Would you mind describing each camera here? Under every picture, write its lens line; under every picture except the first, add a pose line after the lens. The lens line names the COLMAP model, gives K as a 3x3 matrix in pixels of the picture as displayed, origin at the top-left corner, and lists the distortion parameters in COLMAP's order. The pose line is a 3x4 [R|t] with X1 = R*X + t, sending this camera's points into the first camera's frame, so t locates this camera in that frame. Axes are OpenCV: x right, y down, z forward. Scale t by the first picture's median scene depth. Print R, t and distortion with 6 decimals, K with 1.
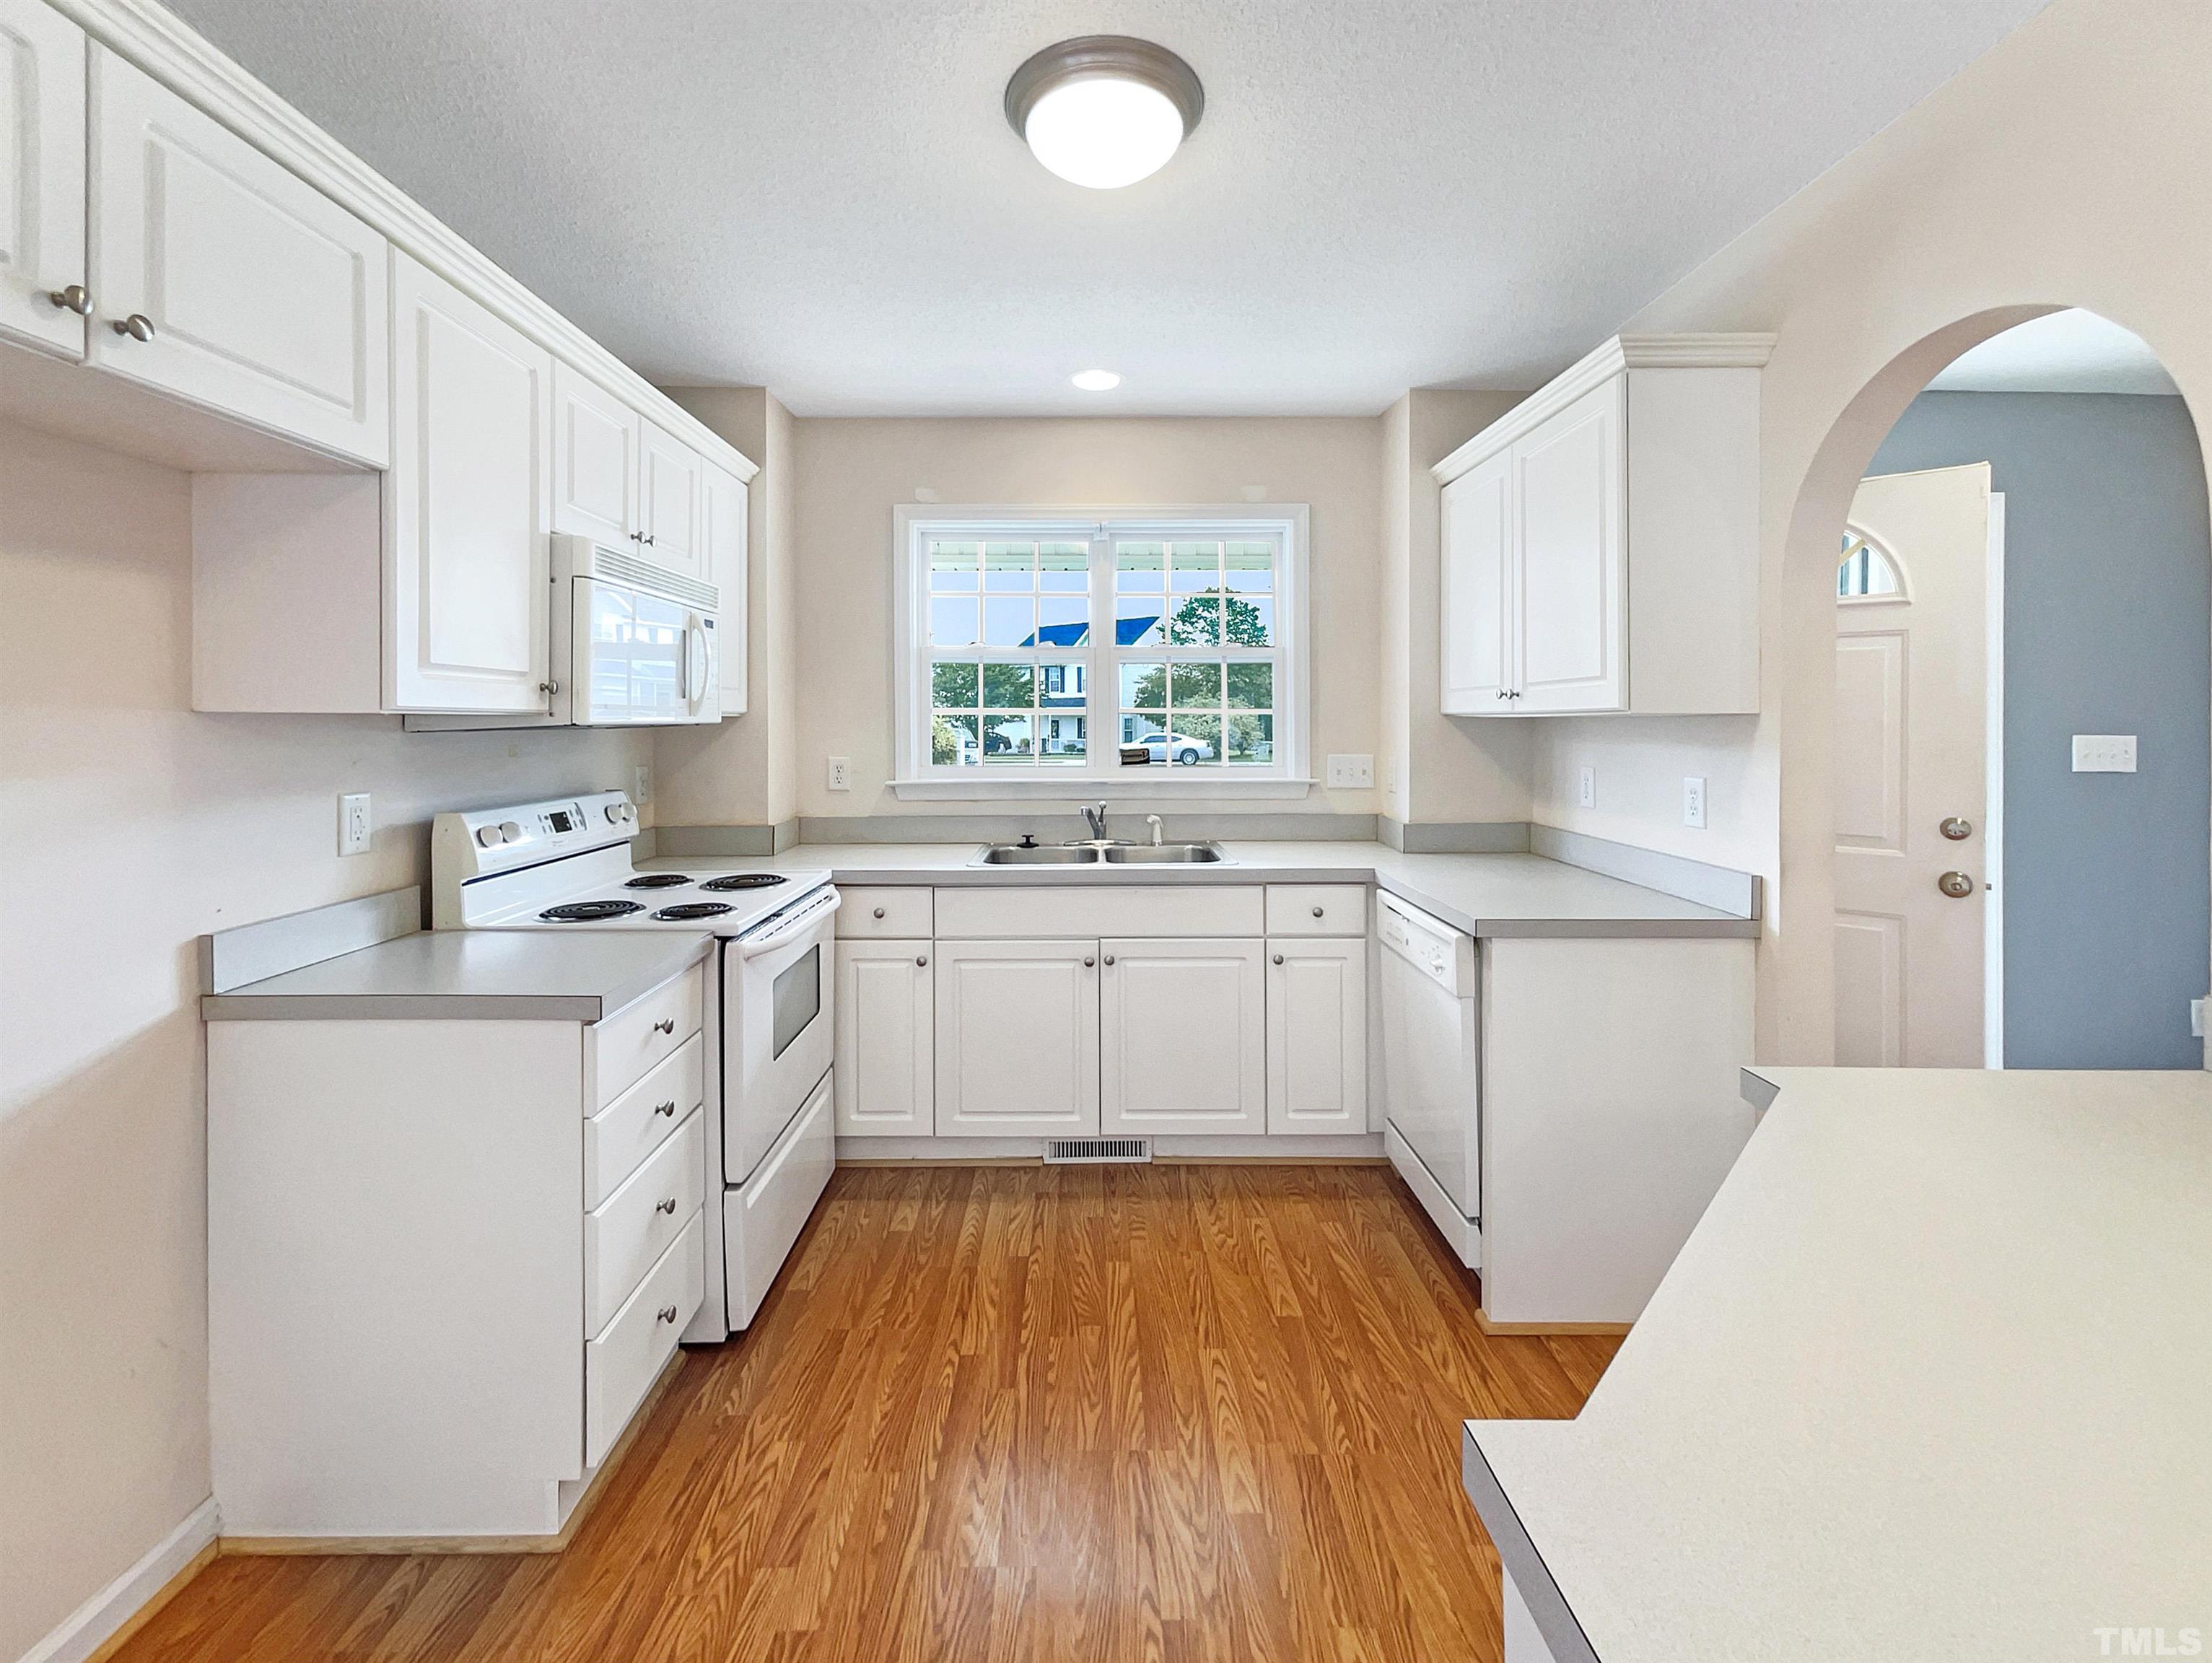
lens RADIAL K [[964.5, 0, 1099.4], [0, 964.5, 747.6], [0, 0, 1]] dist [0.000656, 0.000551]
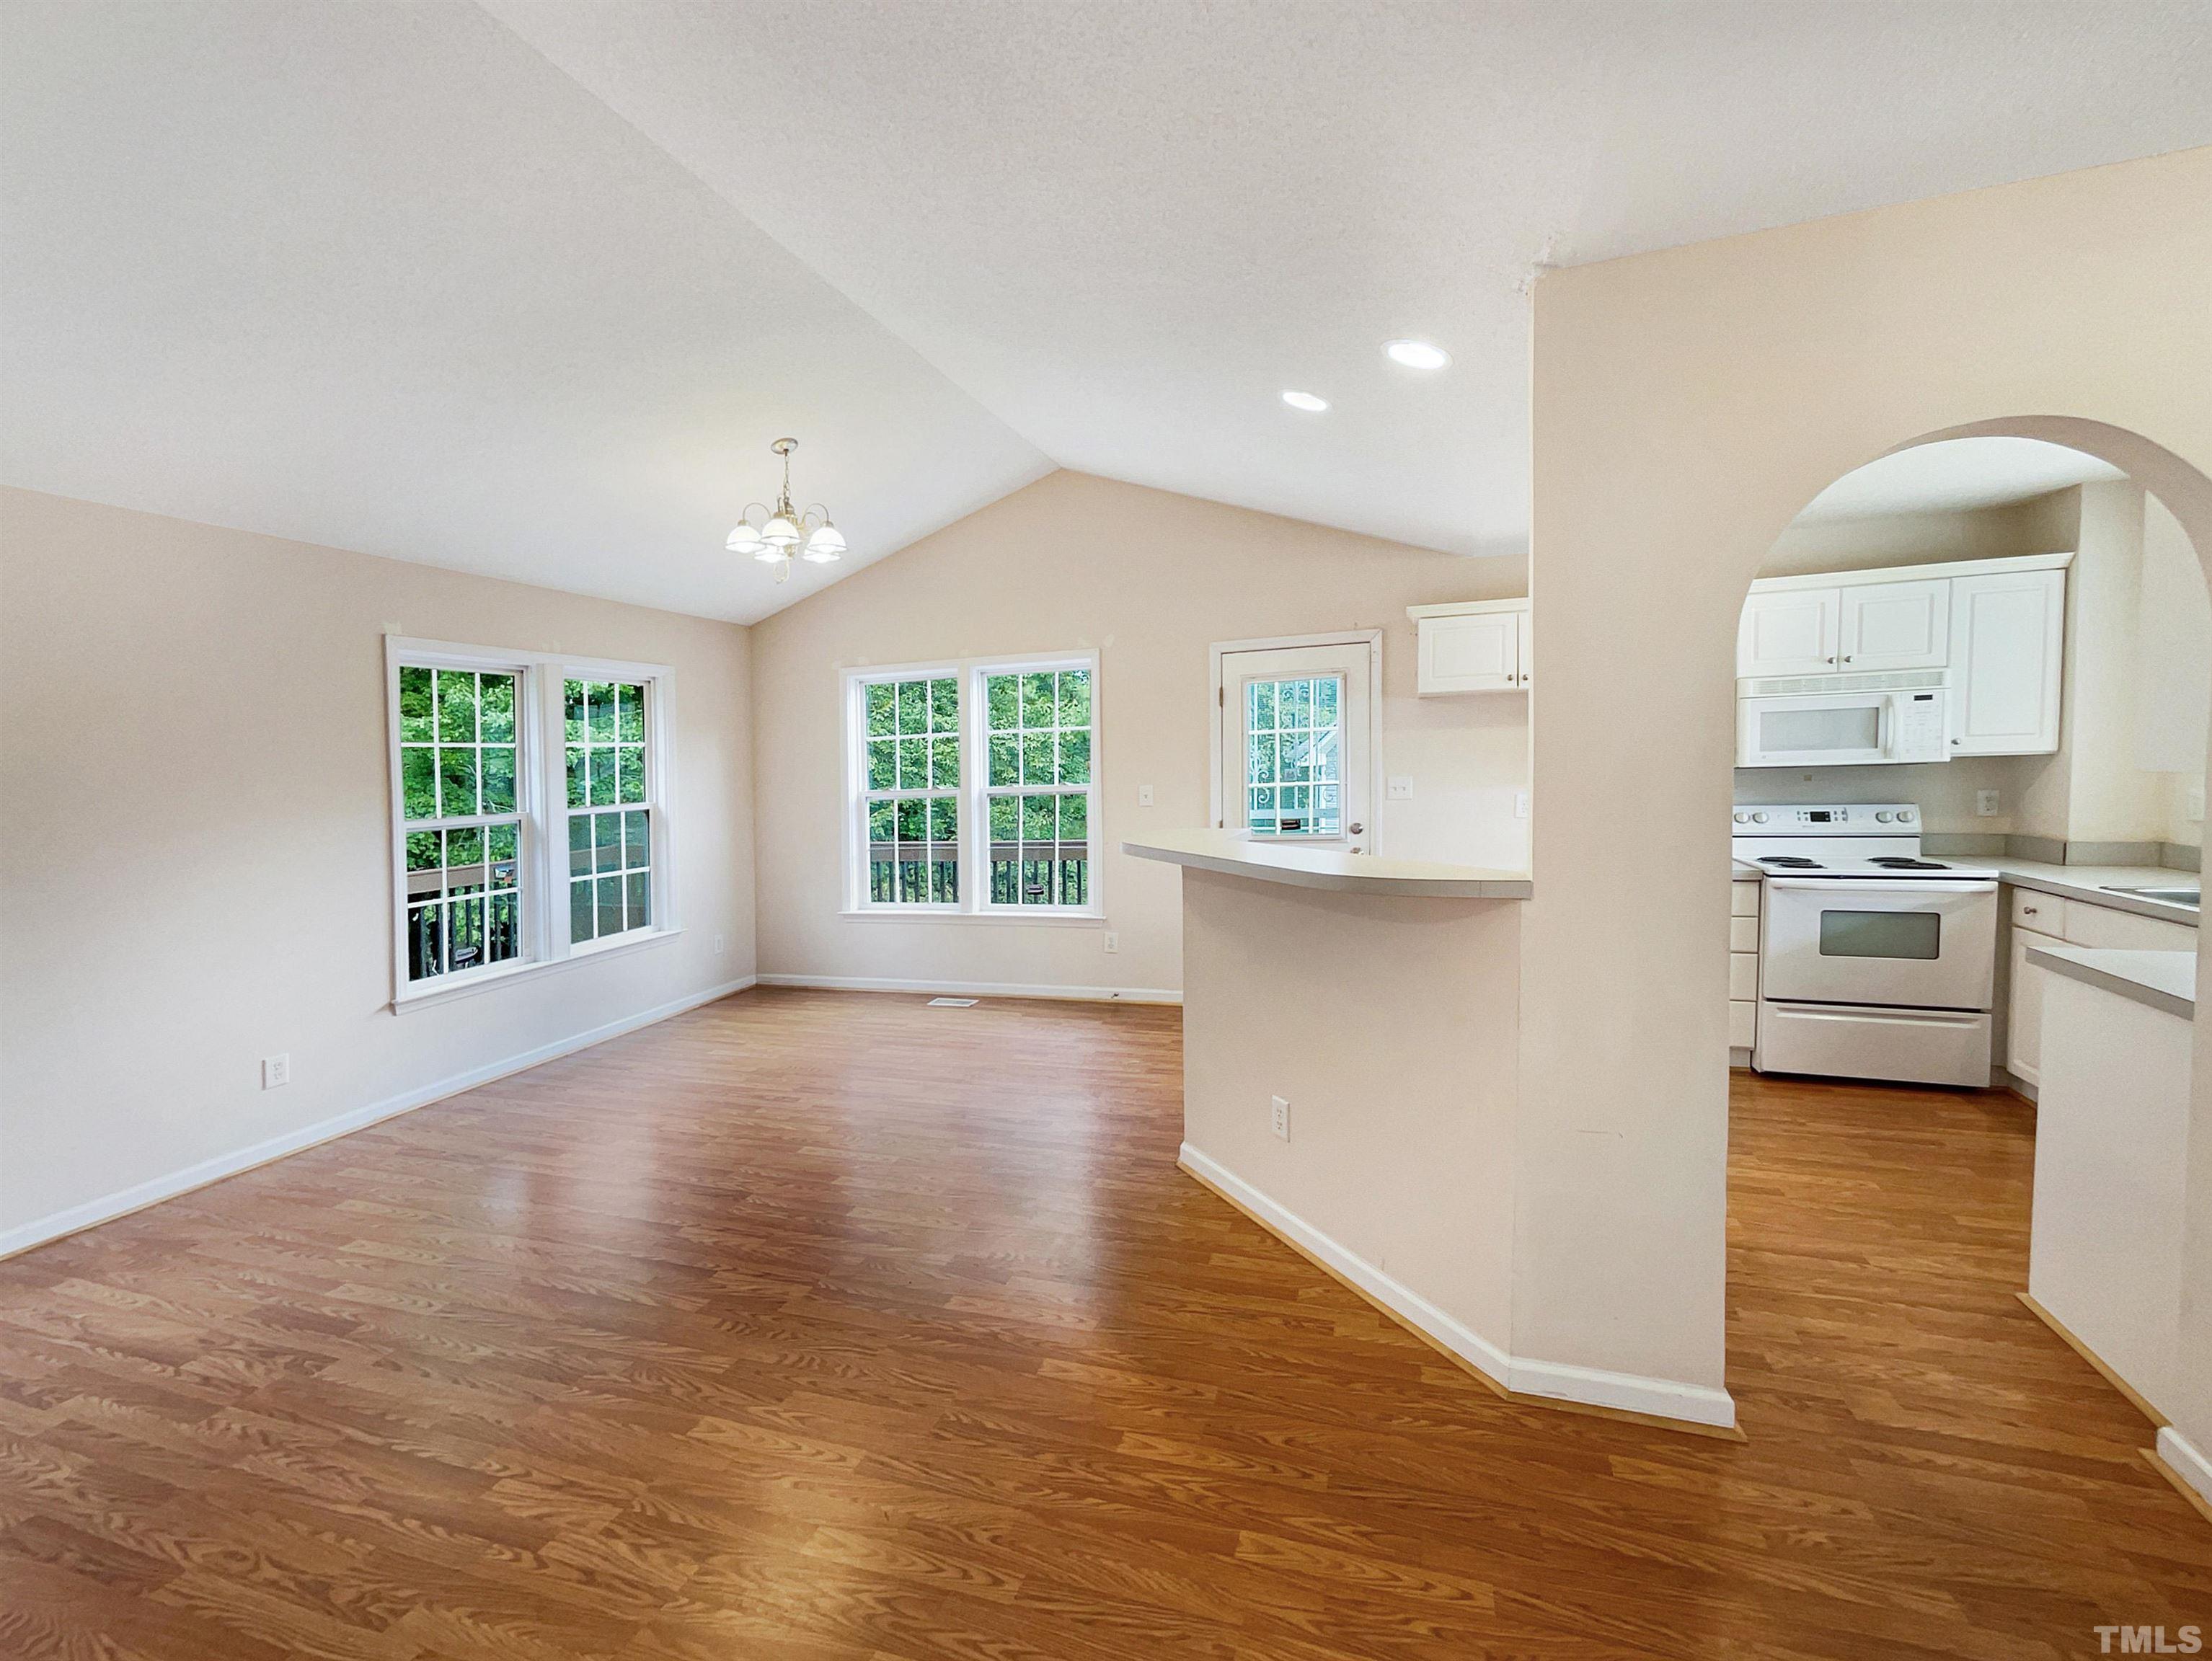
lens RADIAL K [[920.8, 0, 1126.7], [0, 920.8, 837.1], [0, 0, 1]] dist [0.028290, 0.000487]
pose [[-0.320194, 0.088793, -0.943182, 1.634107], [0.007800, 0.995811, 0.091099, -0.058472], [0.947320, 0.021813, -0.319545, 0.308444]]
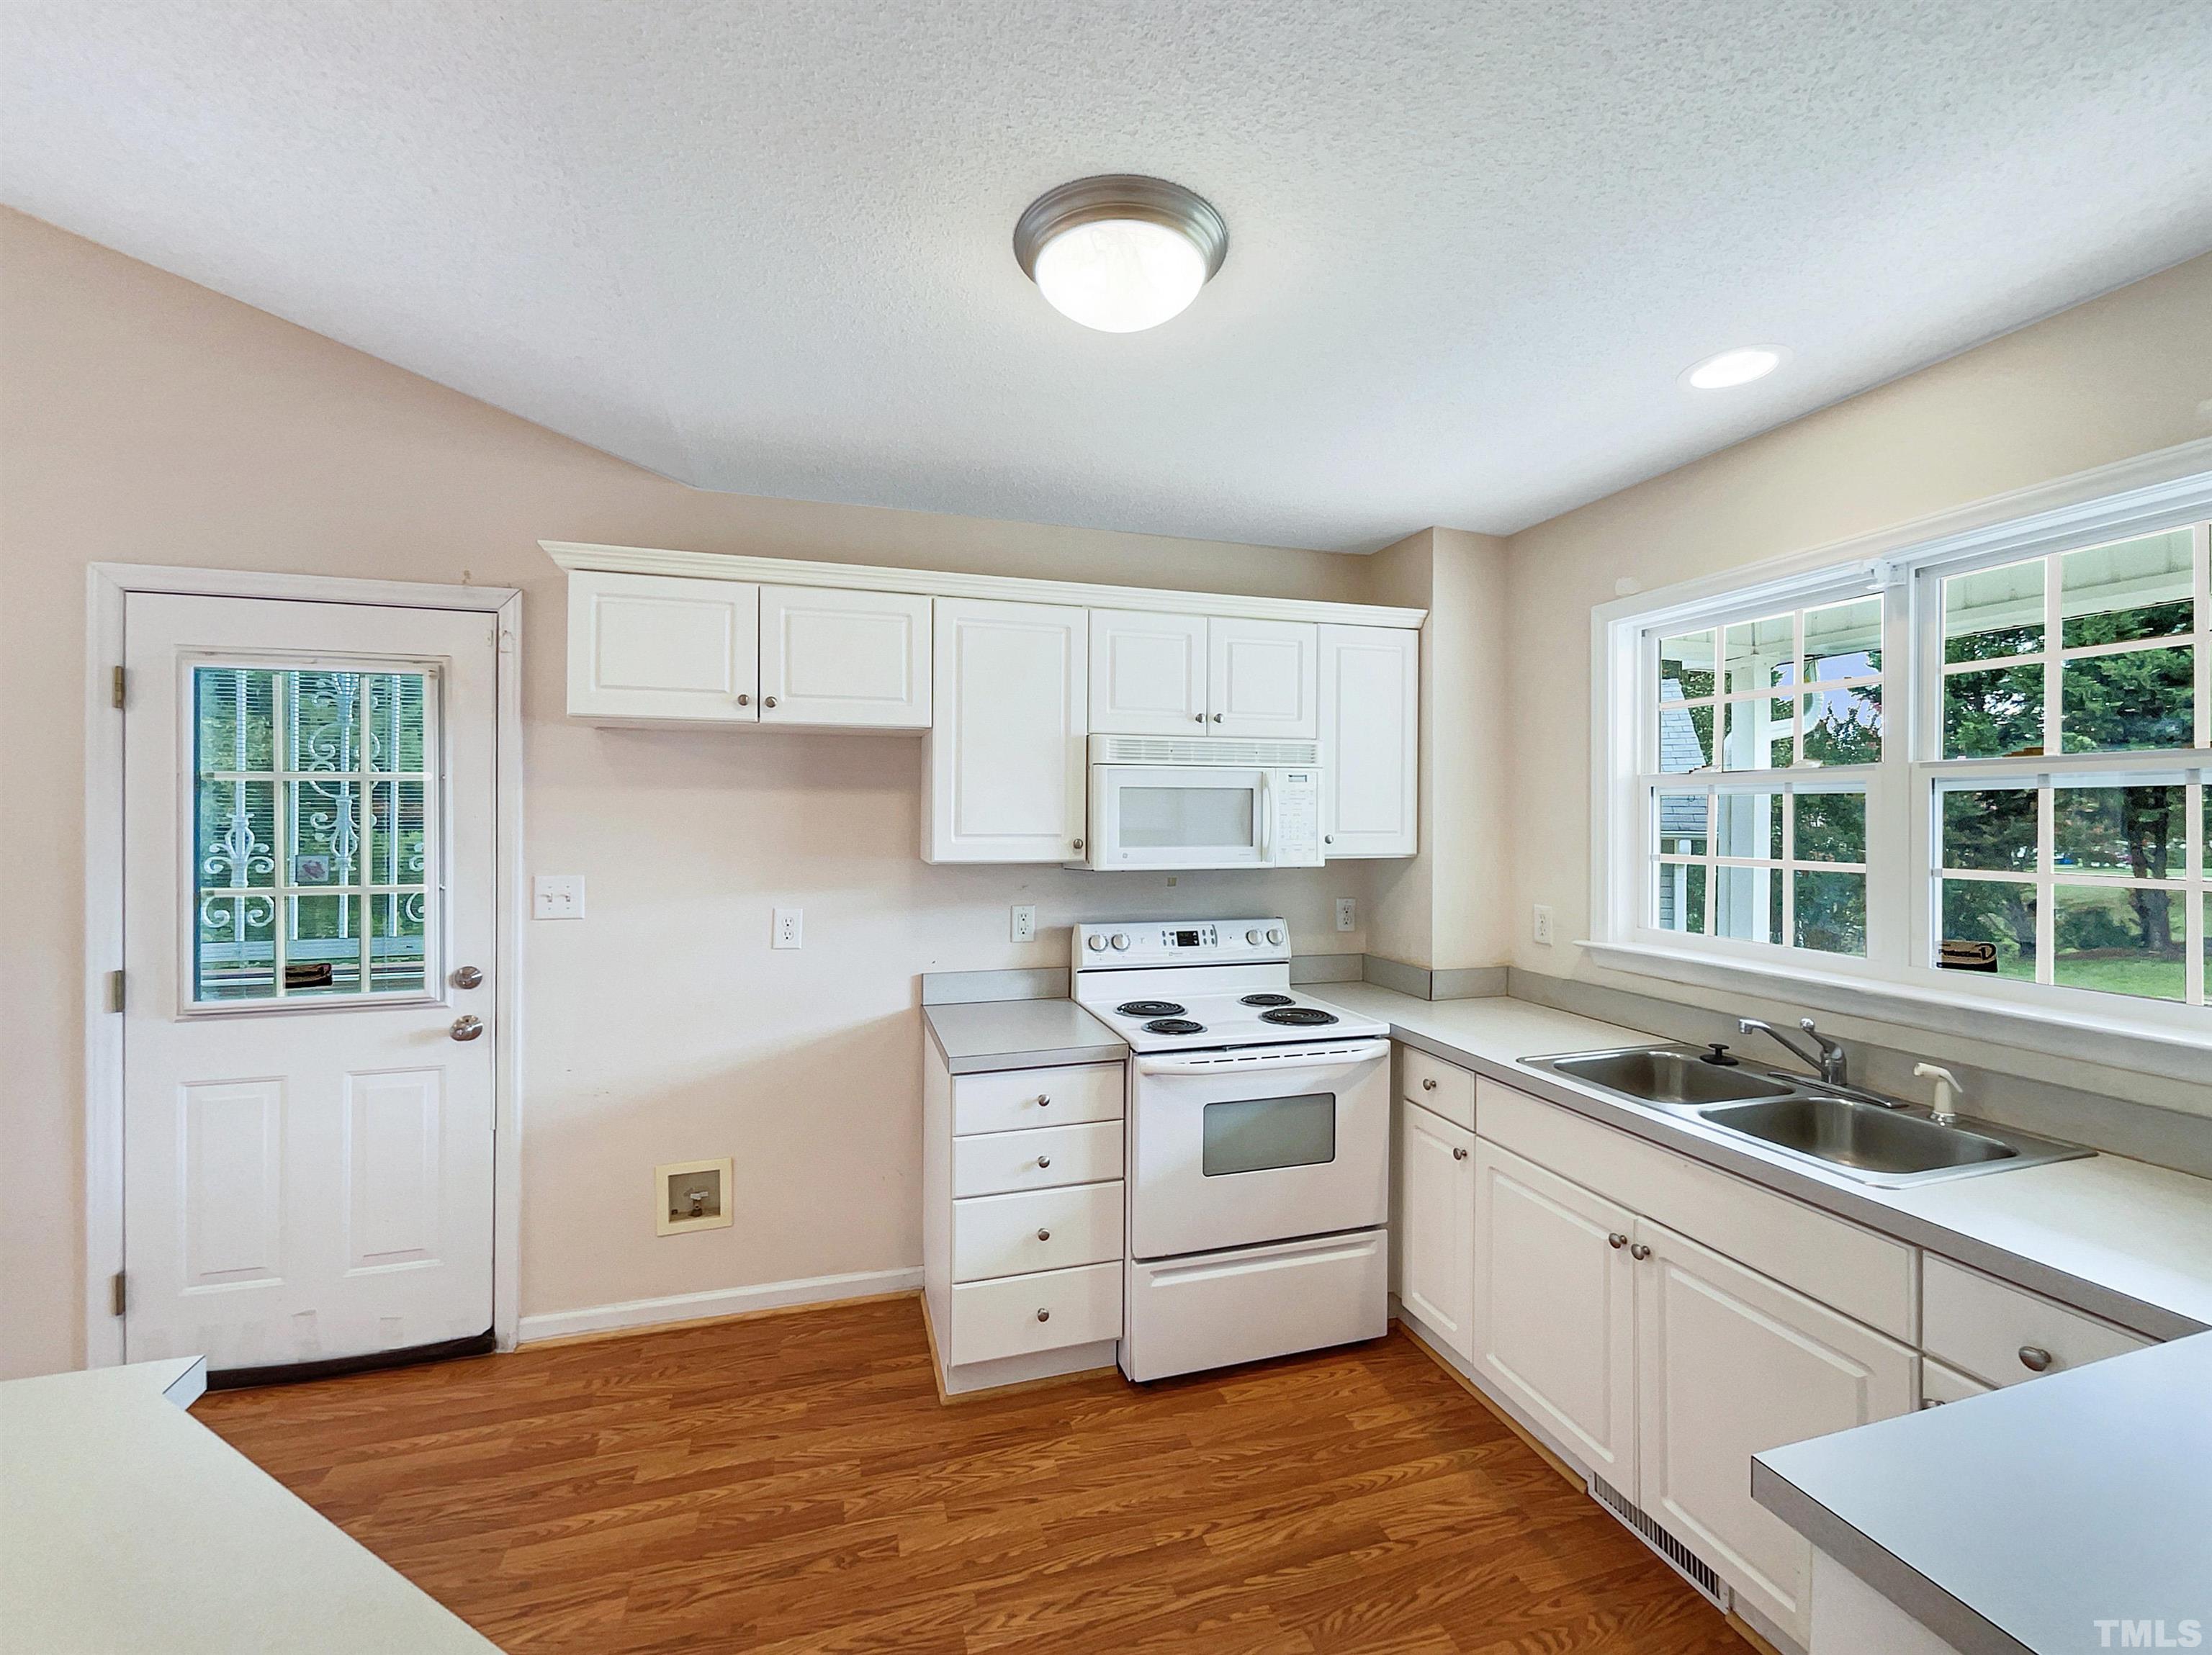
lens RADIAL K [[928.8, 0, 1106.0], [0, 928.8, 827.5], [0, 0, 1]] dist [0.000735, 0.000233]
pose [[0.269363, 0.018575, -0.962859, 0.639120], [-0.028379, 0.999533, 0.011343, -0.086961], [0.962620, 0.024270, 0.269765, 0.558133]]
